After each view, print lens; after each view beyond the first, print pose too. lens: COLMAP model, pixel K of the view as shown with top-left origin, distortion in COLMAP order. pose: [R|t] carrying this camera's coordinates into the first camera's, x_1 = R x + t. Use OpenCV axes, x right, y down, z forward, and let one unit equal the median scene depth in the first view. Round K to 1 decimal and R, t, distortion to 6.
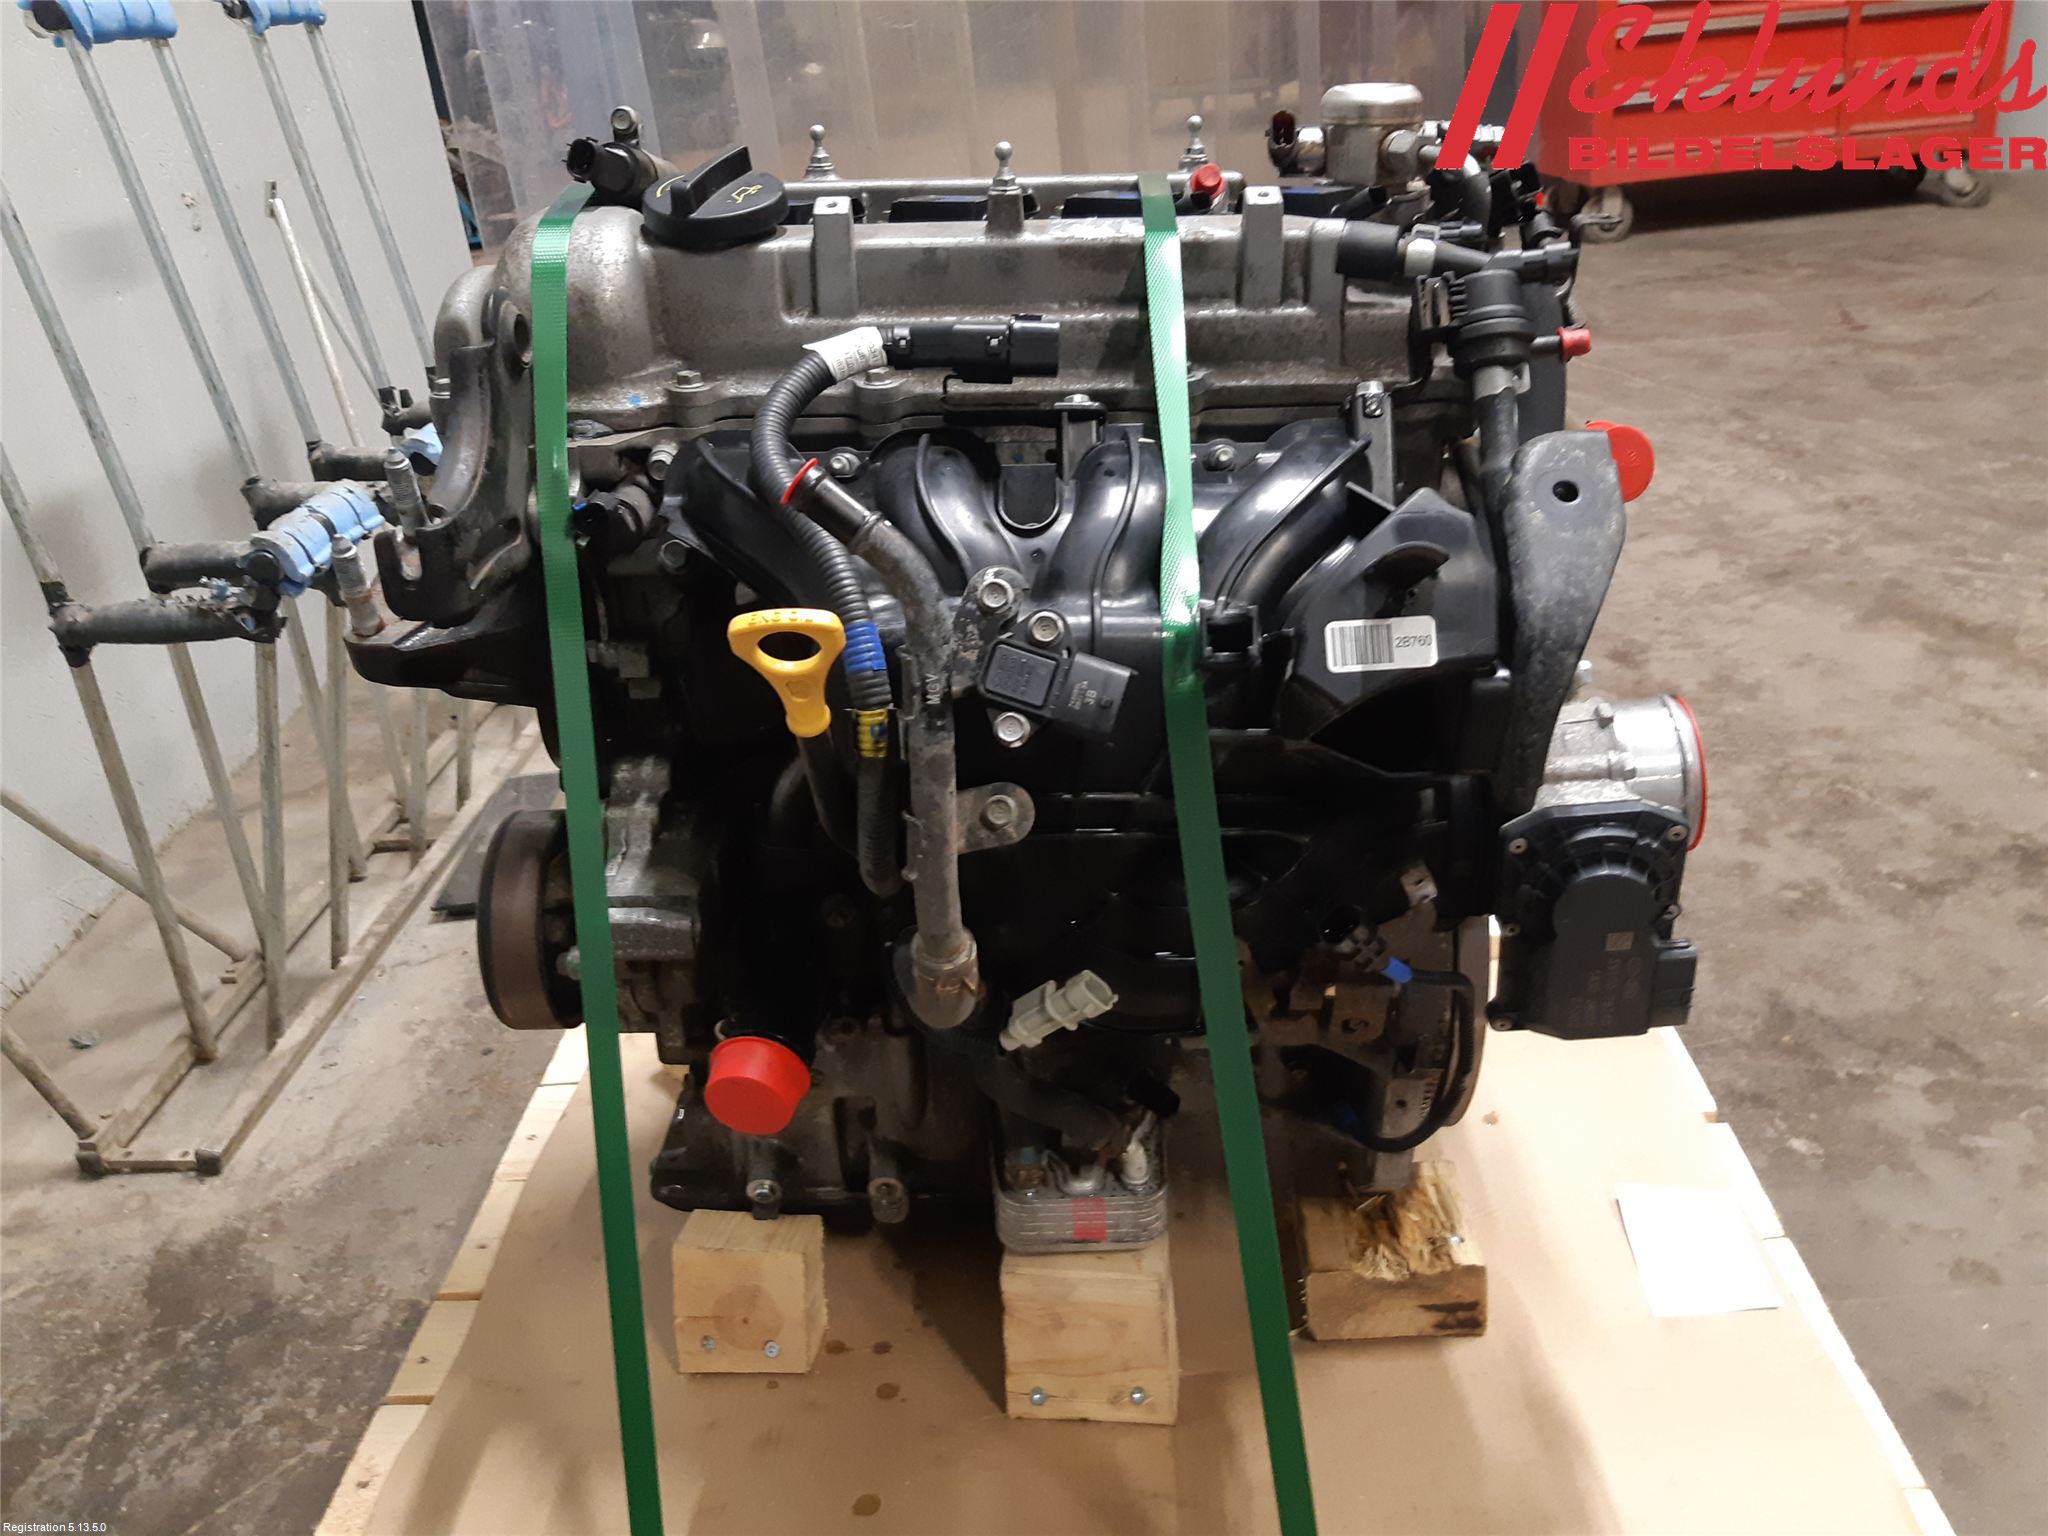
lens RADIAL K [[1664.6, 0, 1024.0], [0, 1664.6, 768.0], [0, 0, 1]] dist [0.052534, -0.103112]
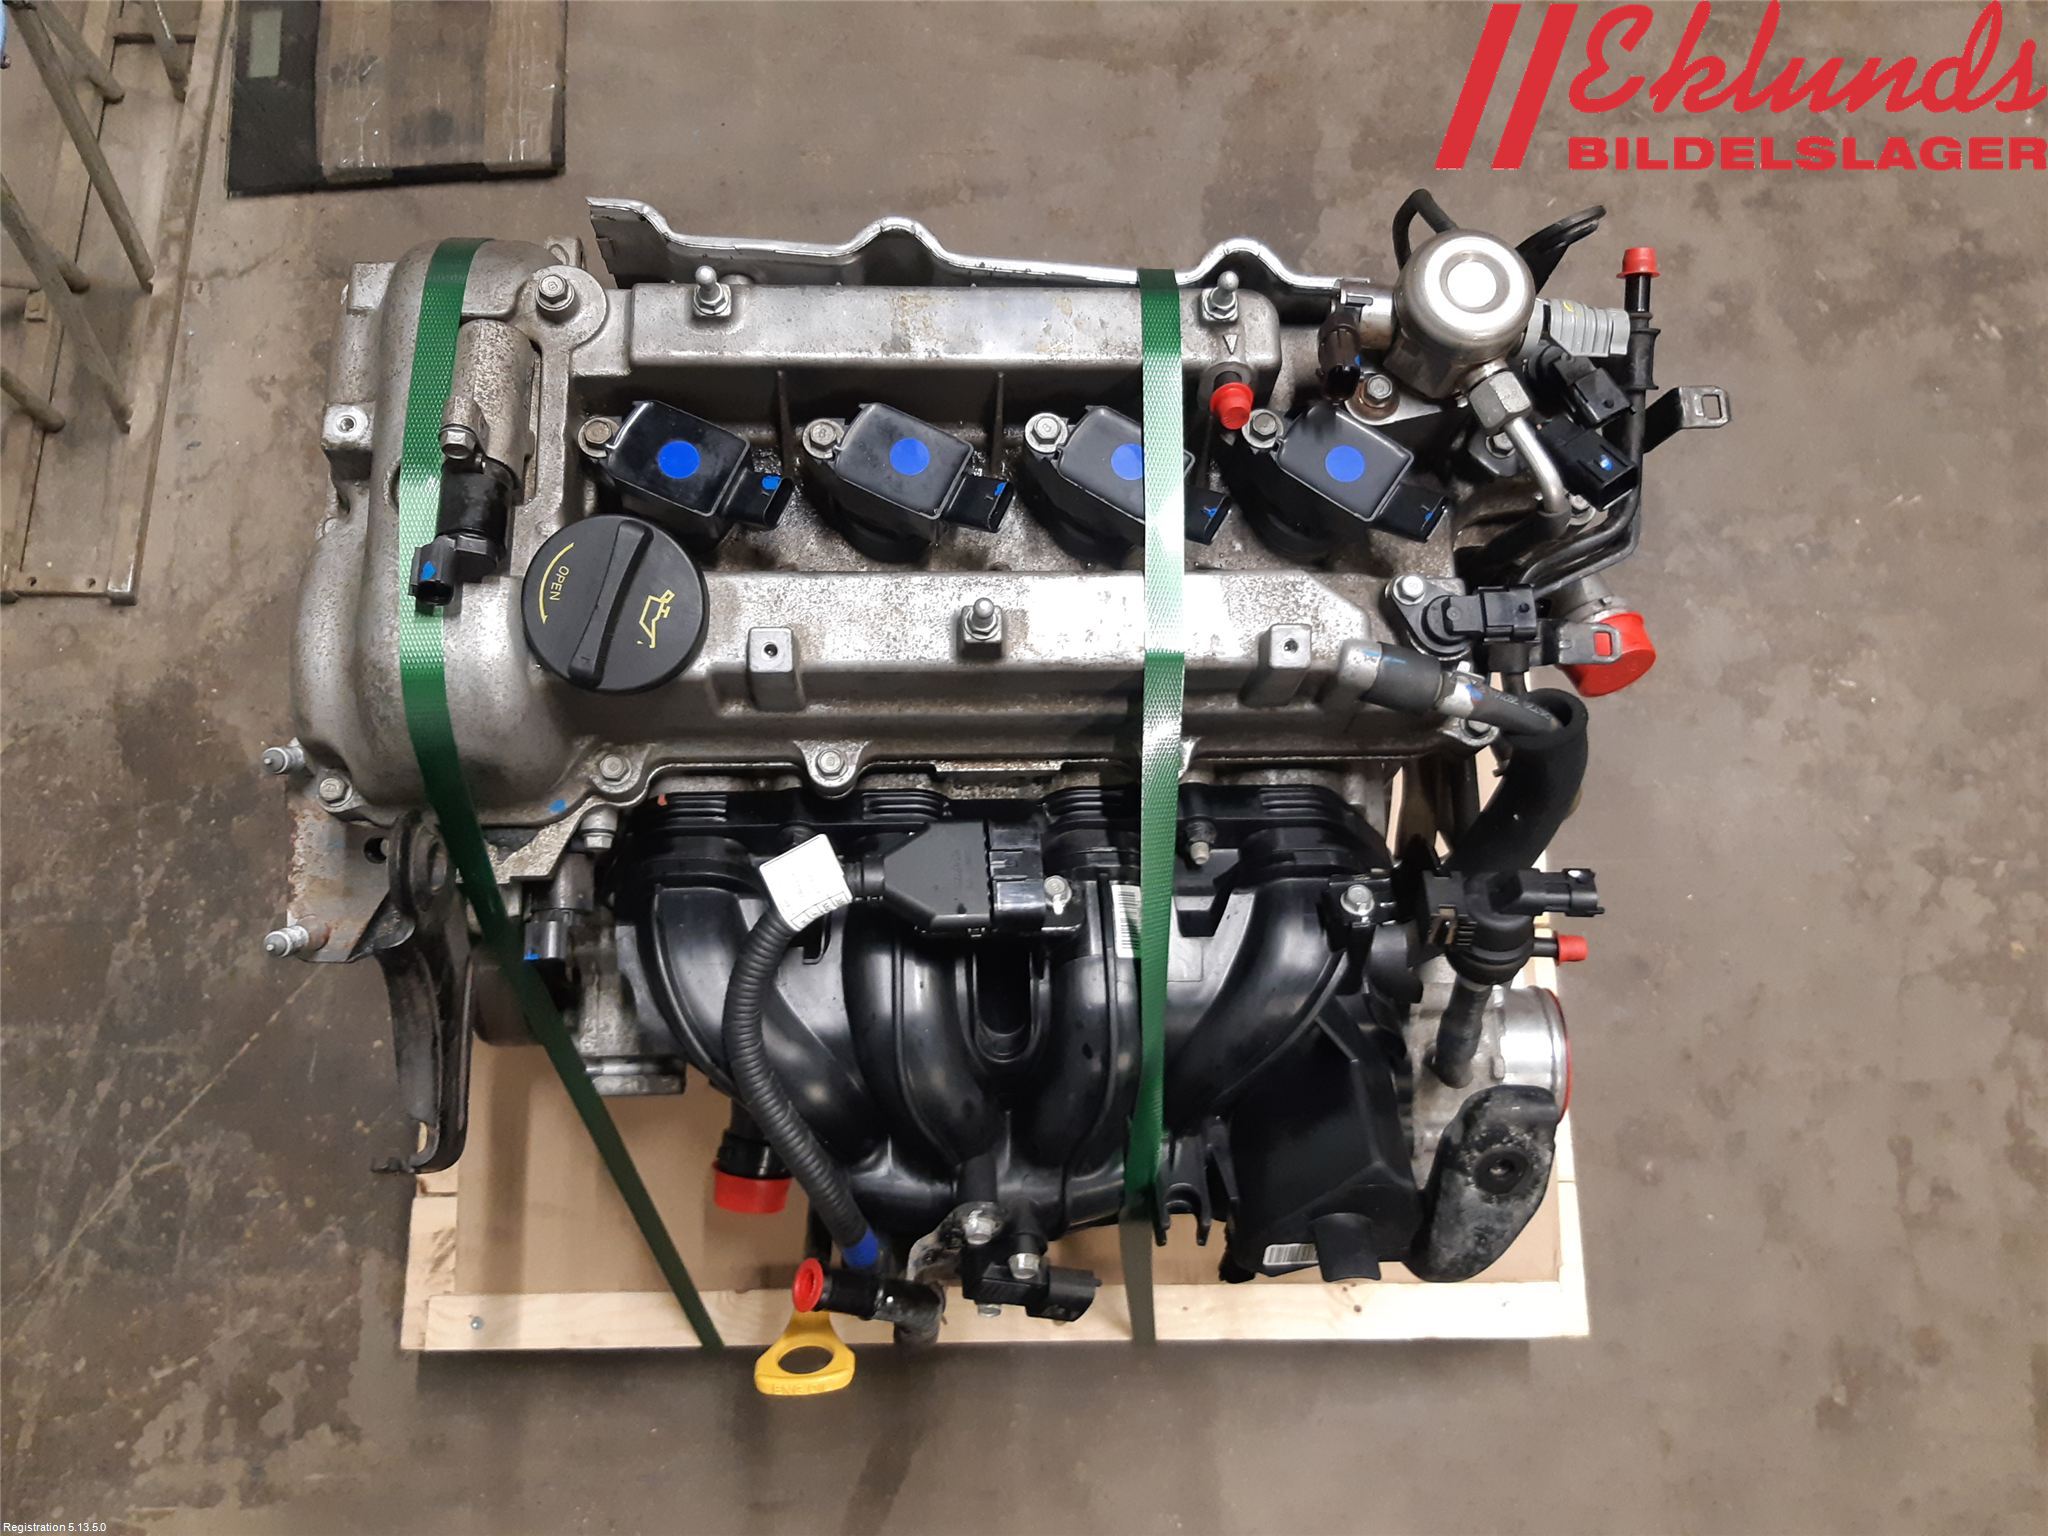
lens RADIAL K [[1664.6, 0, 1024.0], [0, 1664.6, 768.0], [0, 0, 1]] dist [0.052534, -0.103112]
pose [[0.995171, -0.022172, 0.095623, -0.042327], [-0.059648, 0.637072, 0.768493, -0.544879], [-0.077958, -0.770485, 0.632673, 0.246939]]
